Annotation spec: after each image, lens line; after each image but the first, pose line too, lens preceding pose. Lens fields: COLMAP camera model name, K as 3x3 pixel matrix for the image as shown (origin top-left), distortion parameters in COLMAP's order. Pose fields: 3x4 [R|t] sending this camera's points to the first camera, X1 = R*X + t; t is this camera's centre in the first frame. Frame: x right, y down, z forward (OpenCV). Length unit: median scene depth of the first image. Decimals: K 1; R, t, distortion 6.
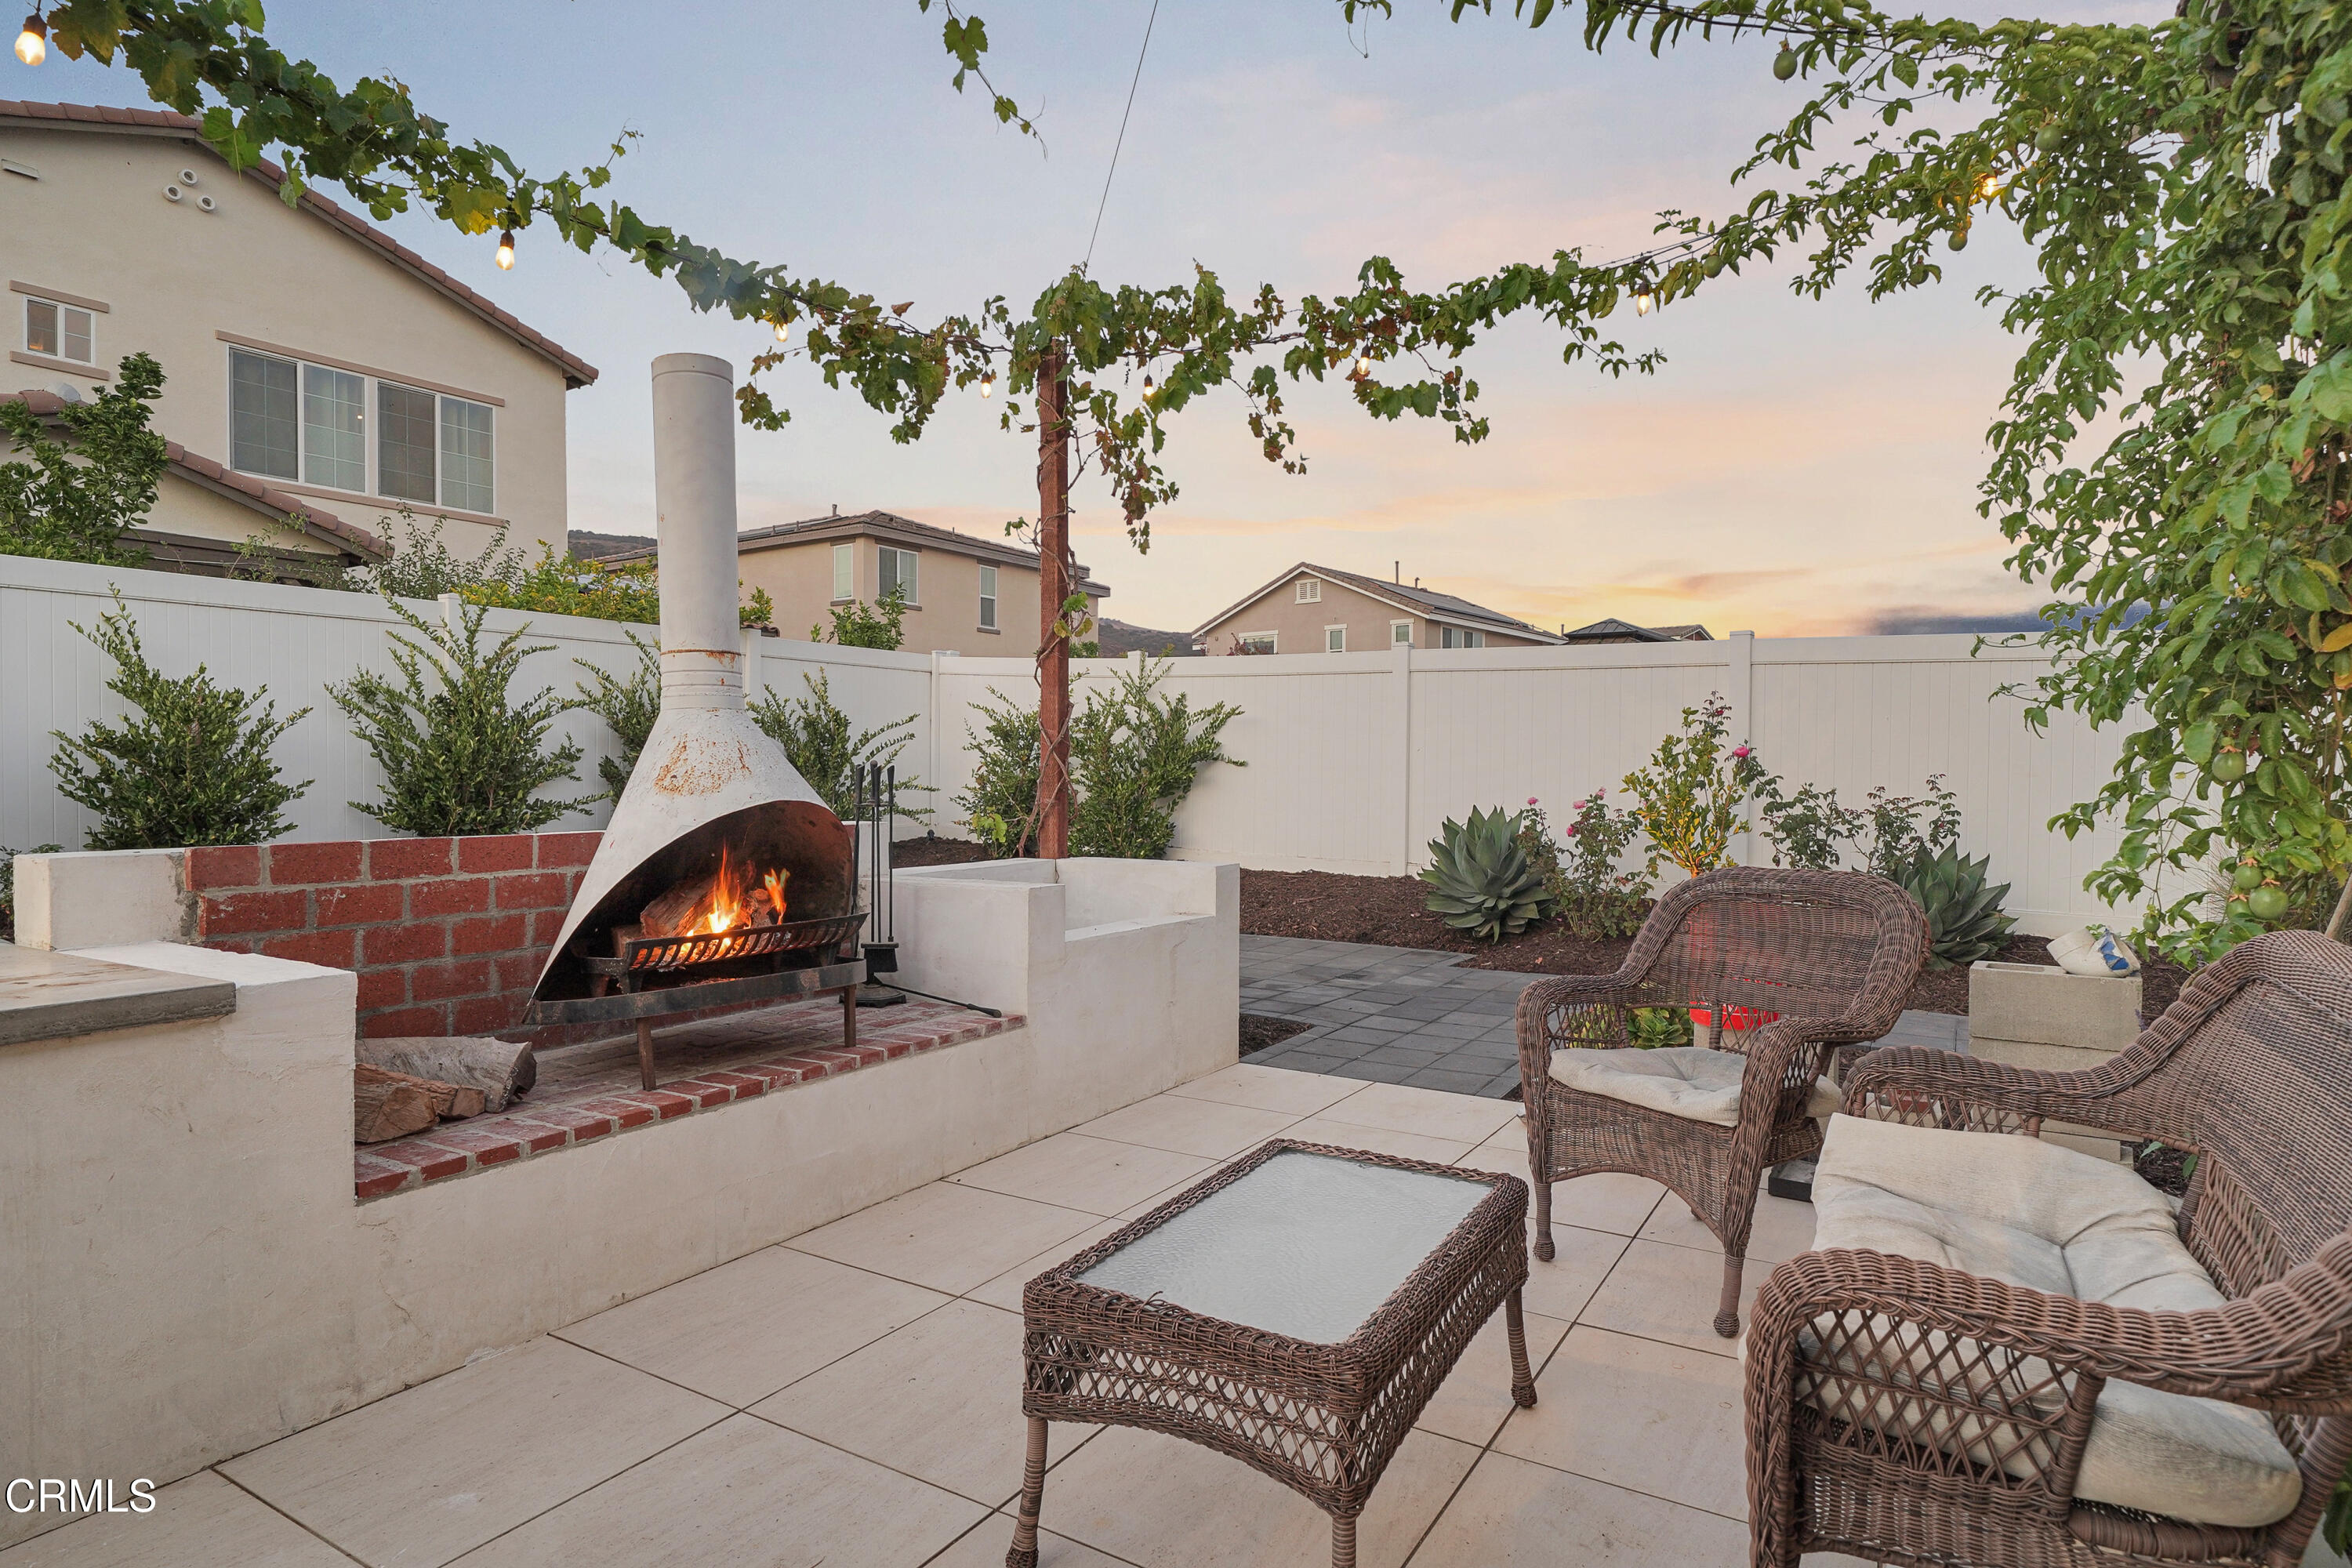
lens RADIAL K [[1255.3, 0, 1178.1], [0, 1255.3, 776.6], [0, 0, 1]] dist [-0.000778, -0.000916]
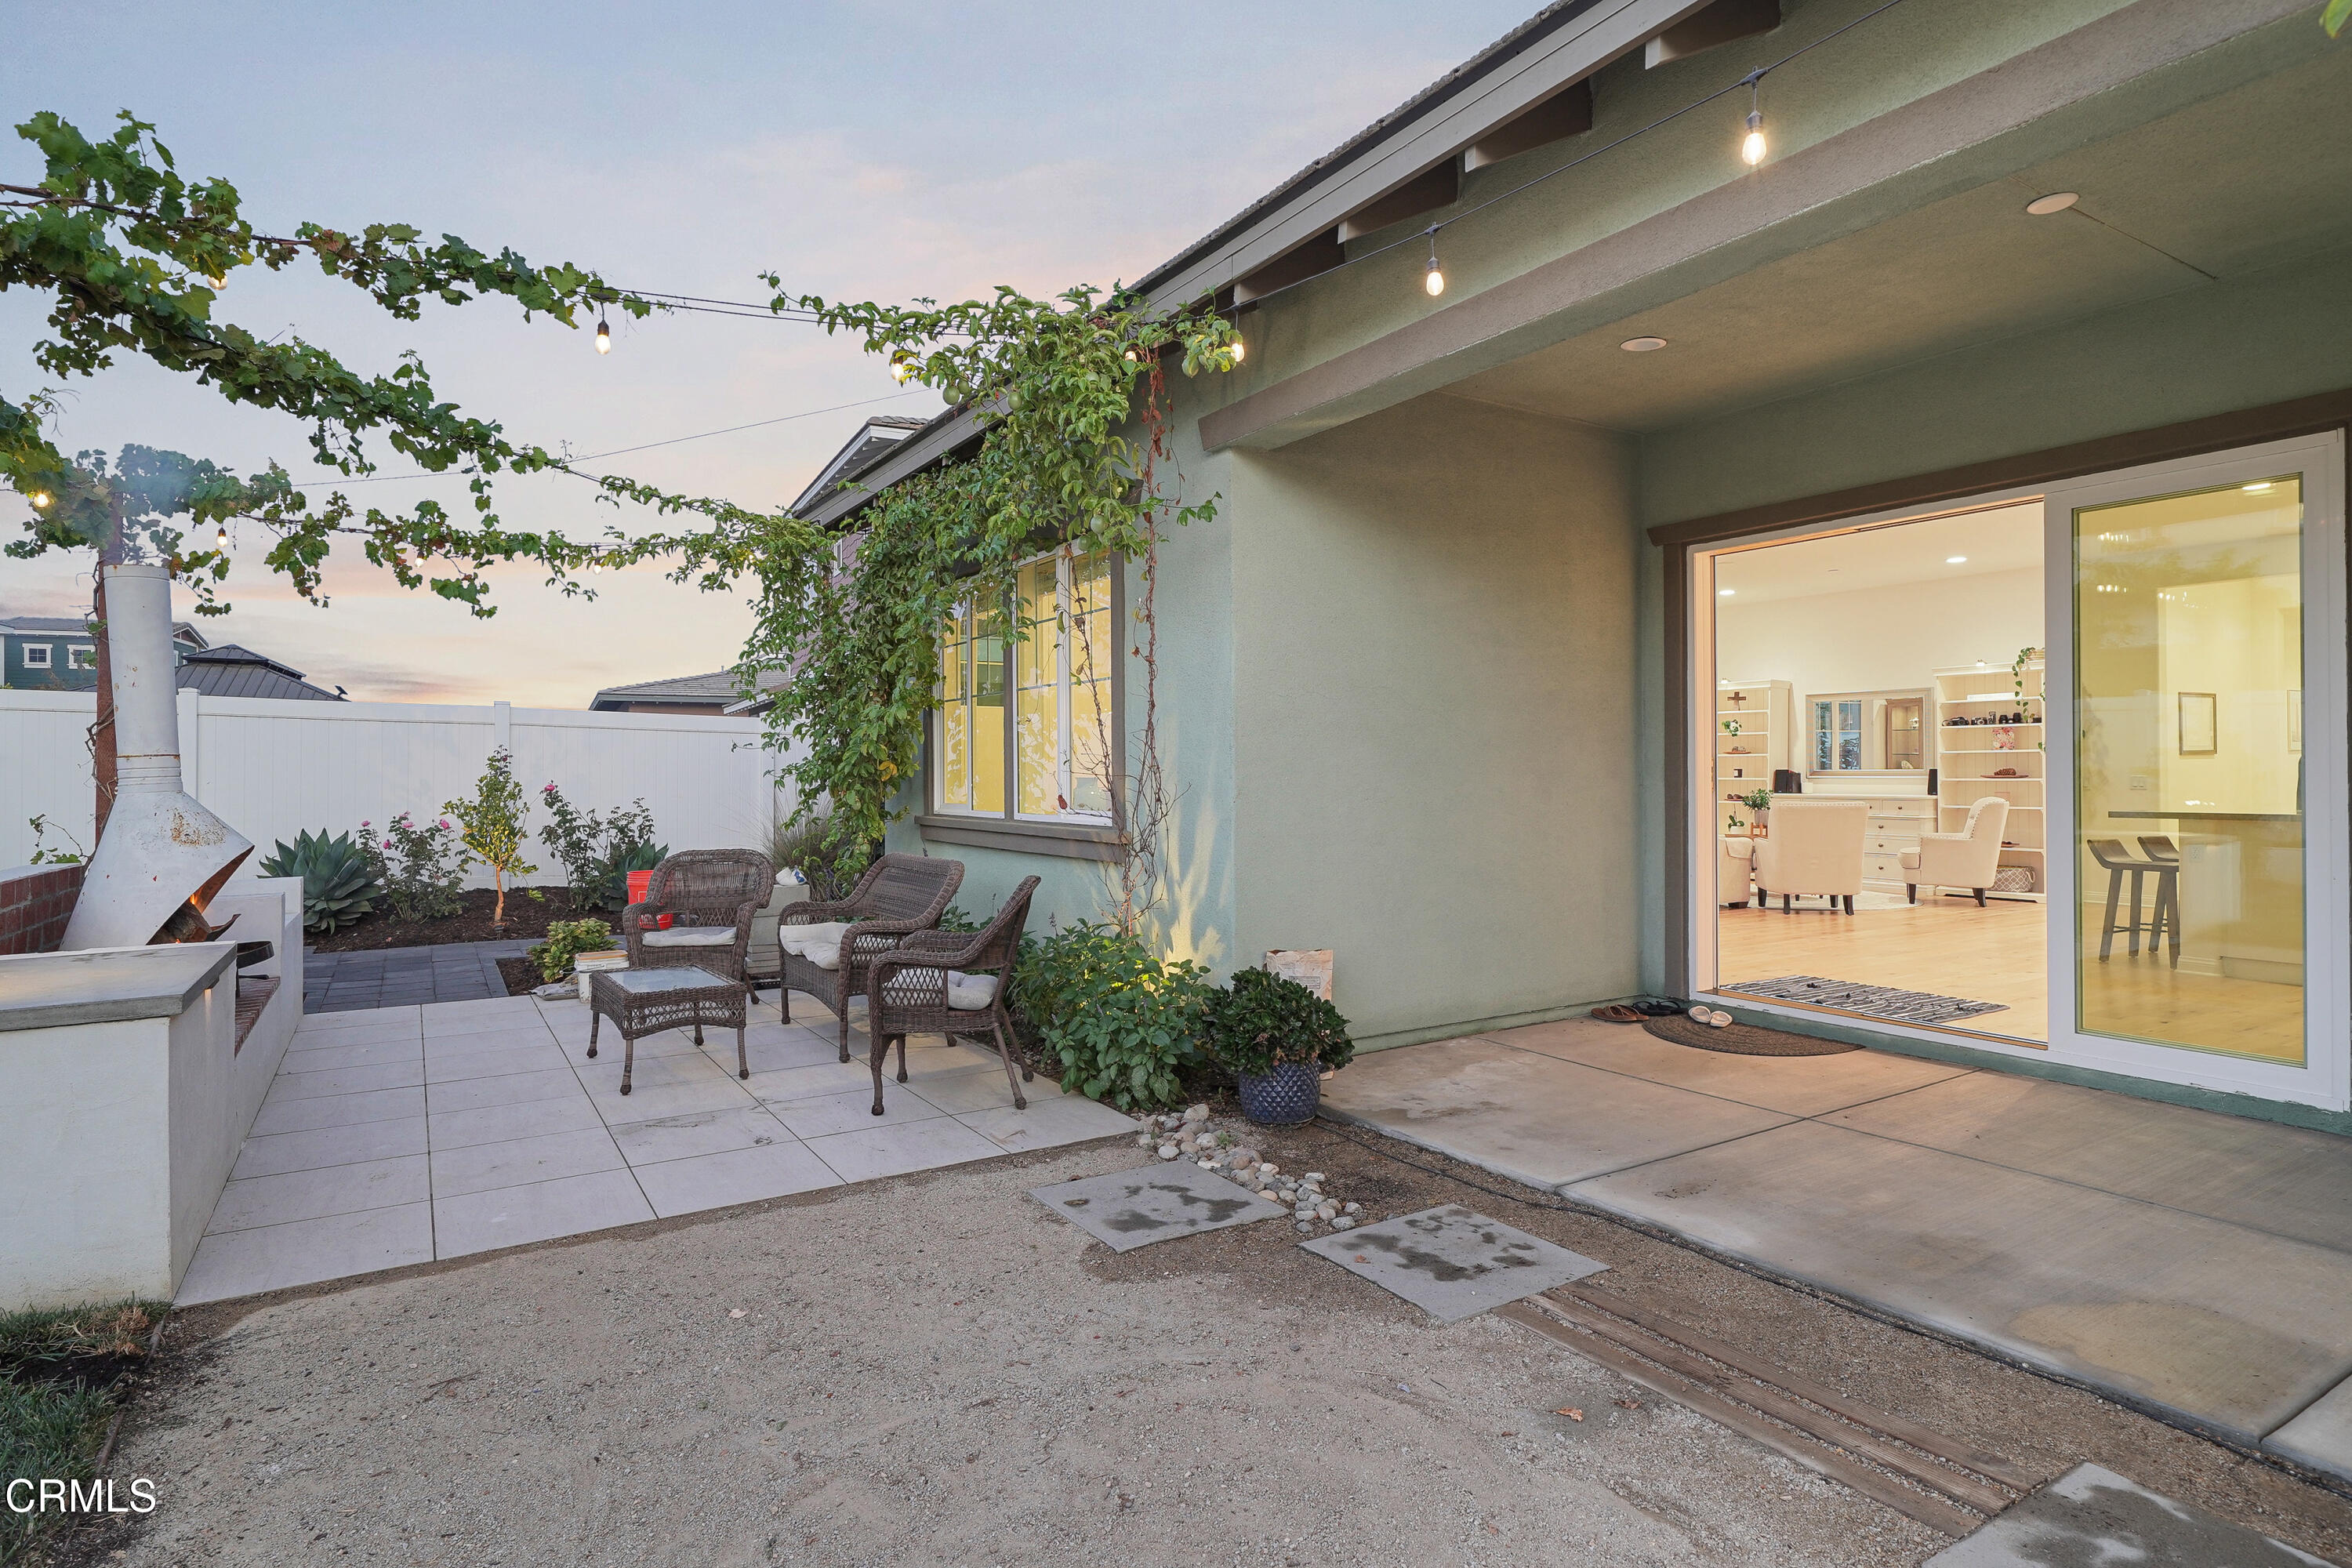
lens RADIAL K [[1255.3, 0, 1194.2], [0, 1255.3, 772.4], [0, 0, 1]] dist [-0.000778, -0.000916]
pose [[0.428868, -0.008468, 0.903327, -0.902075], [0.010488, 0.999935, 0.004395, -0.052983], [-0.903306, 0.007589, 0.428930, -0.611043]]
